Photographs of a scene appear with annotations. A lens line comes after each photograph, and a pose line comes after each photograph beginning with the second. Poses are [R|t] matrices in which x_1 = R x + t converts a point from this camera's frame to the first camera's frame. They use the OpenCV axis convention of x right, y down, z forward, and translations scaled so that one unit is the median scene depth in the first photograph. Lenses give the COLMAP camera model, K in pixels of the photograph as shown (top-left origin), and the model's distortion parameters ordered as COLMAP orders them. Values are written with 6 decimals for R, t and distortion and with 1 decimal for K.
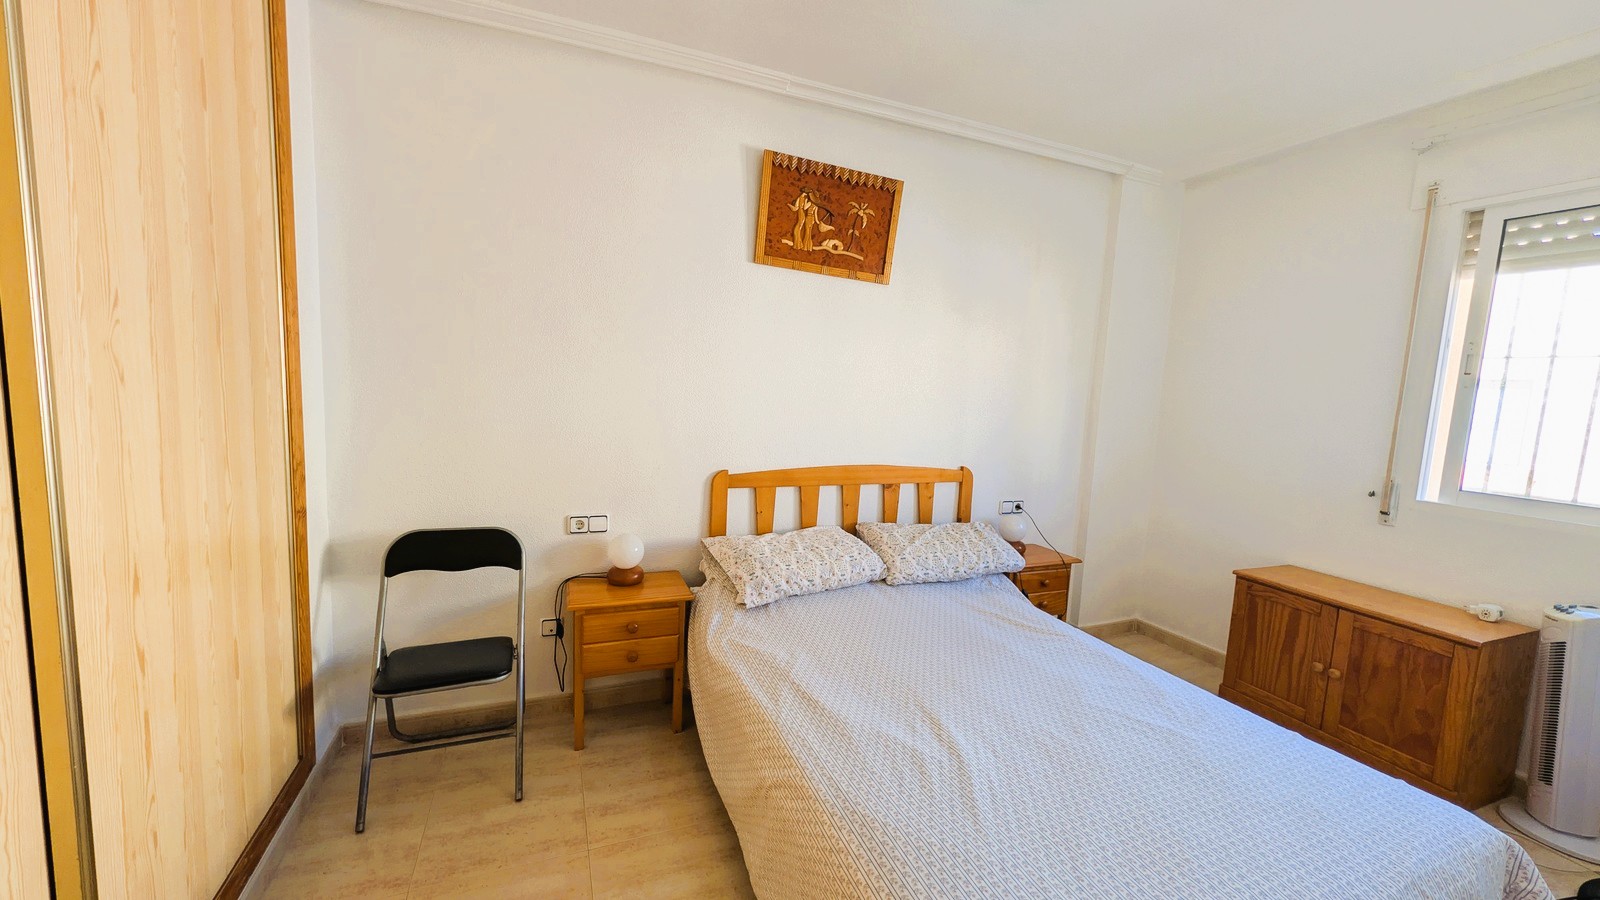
lens RADIAL K [[610.1, 0, 798.8], [0, 610.1, 453.4], [0, 0, 1]] dist [0.001429, -0.000061]
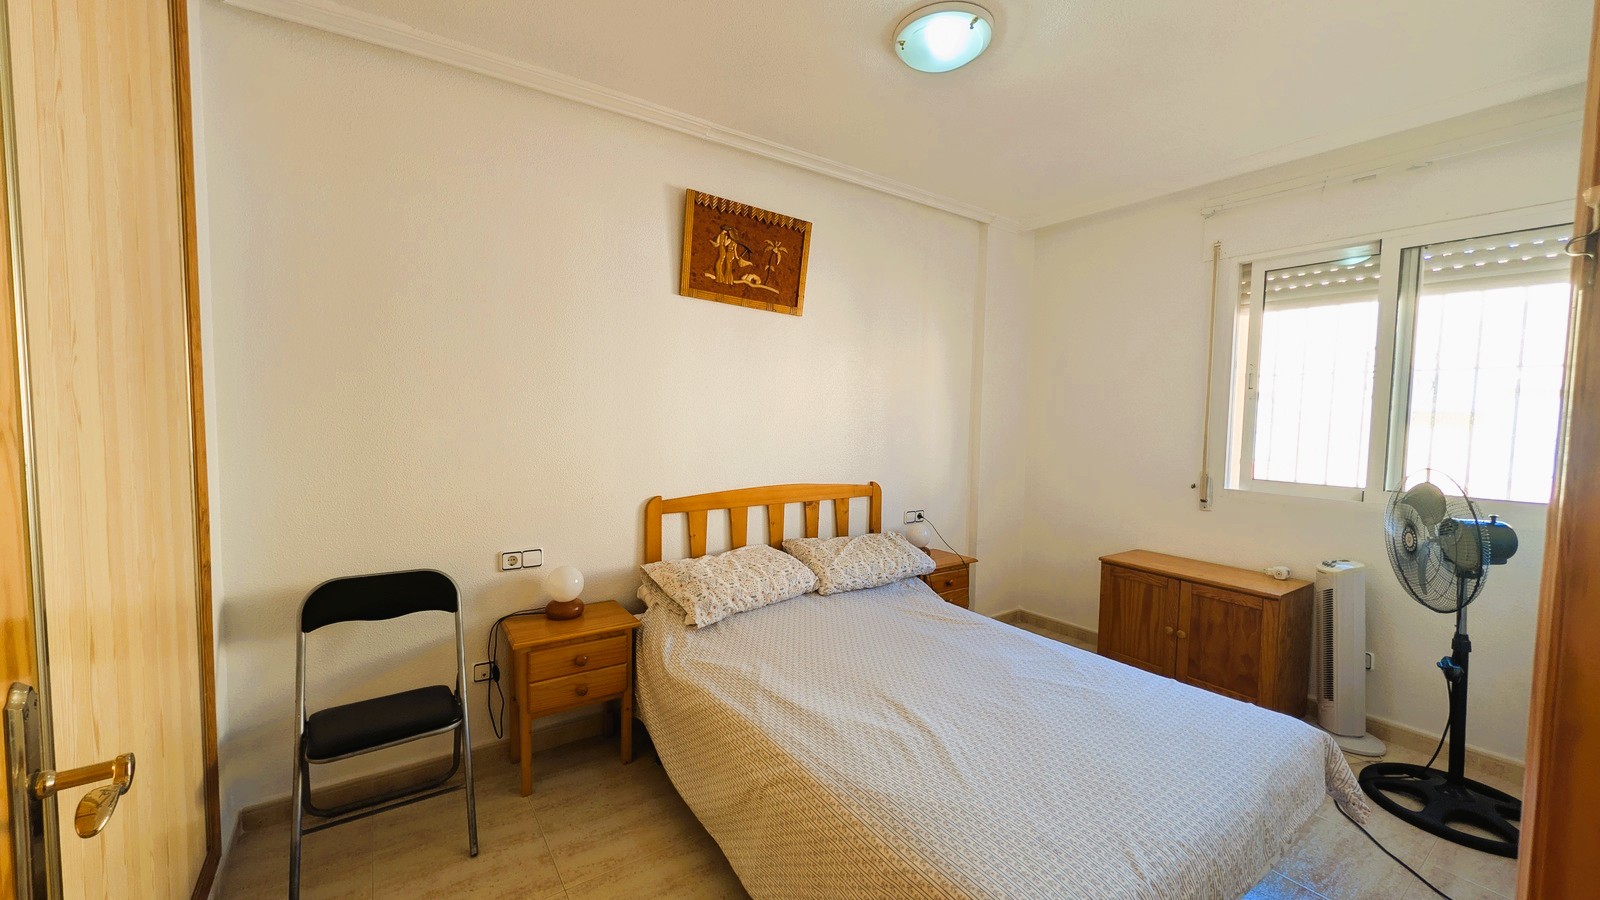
lens RADIAL K [[610.1, 0, 797.6], [0, 610.1, 453.2], [0, 0, 1]] dist [0.001429, -0.000061]
pose [[0.976112, -0.041289, 0.213307, -0.123708], [0.050354, 0.998037, -0.037238, 0.005925], [-0.211350, 0.047090, 0.976275, -0.049653]]
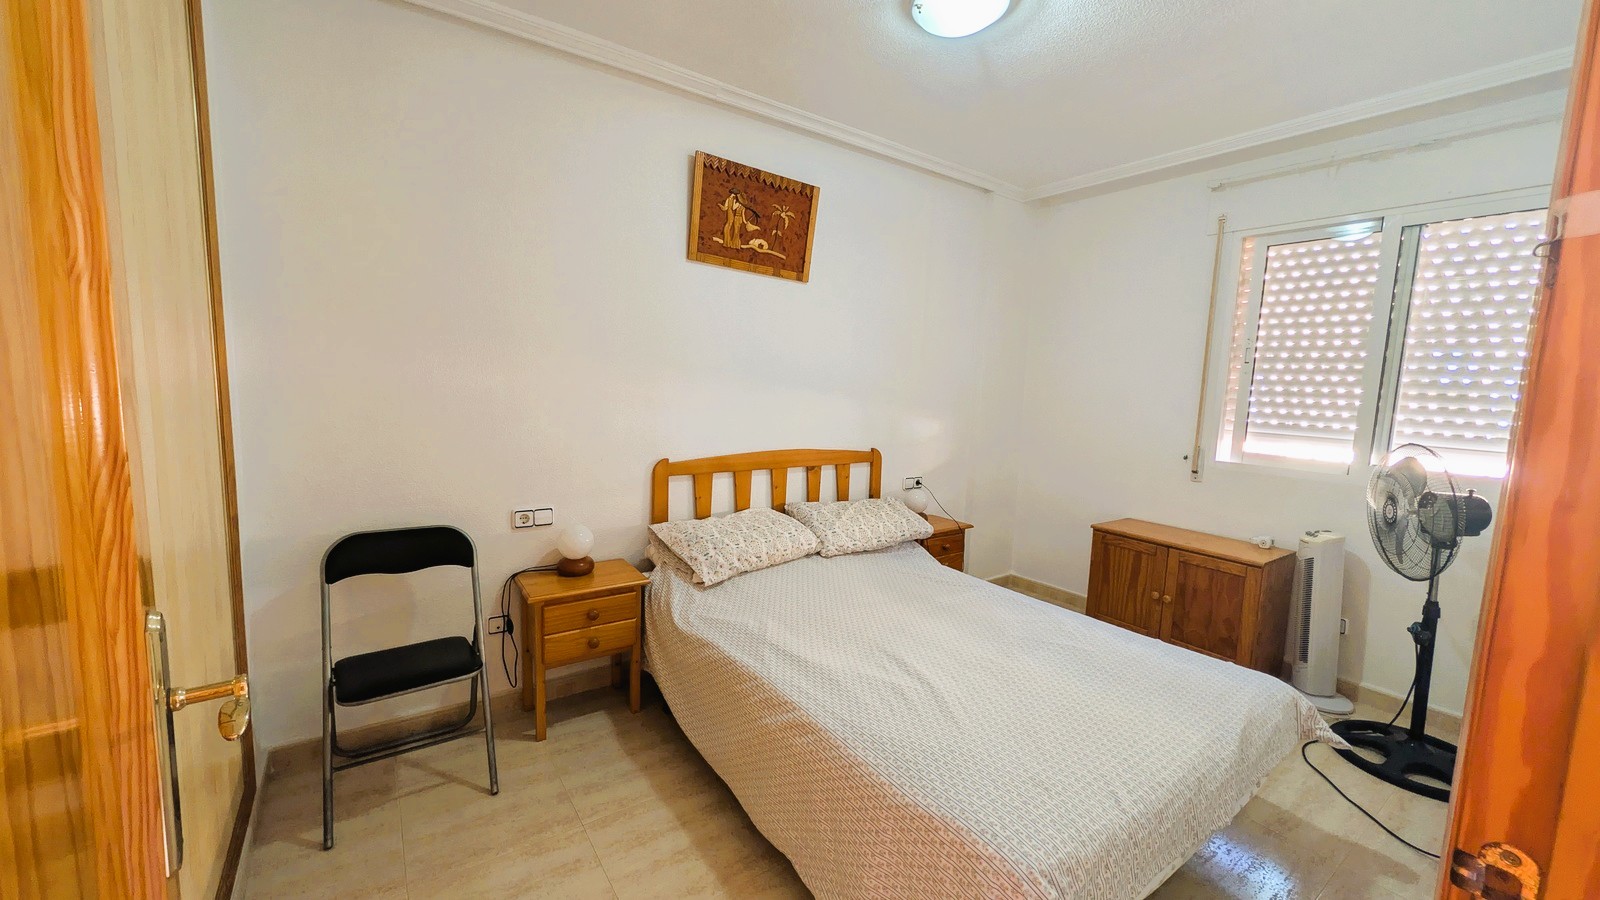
lens RADIAL K [[610.1, 0, 798.3], [0, 610.1, 452.5], [0, 0, 1]] dist [0.001429, -0.000061]
pose [[0.974263, -0.036925, 0.222371, -0.149687], [0.033920, 0.999274, 0.017320, 0.007477], [-0.222849, -0.009331, 0.974808, -0.068815]]
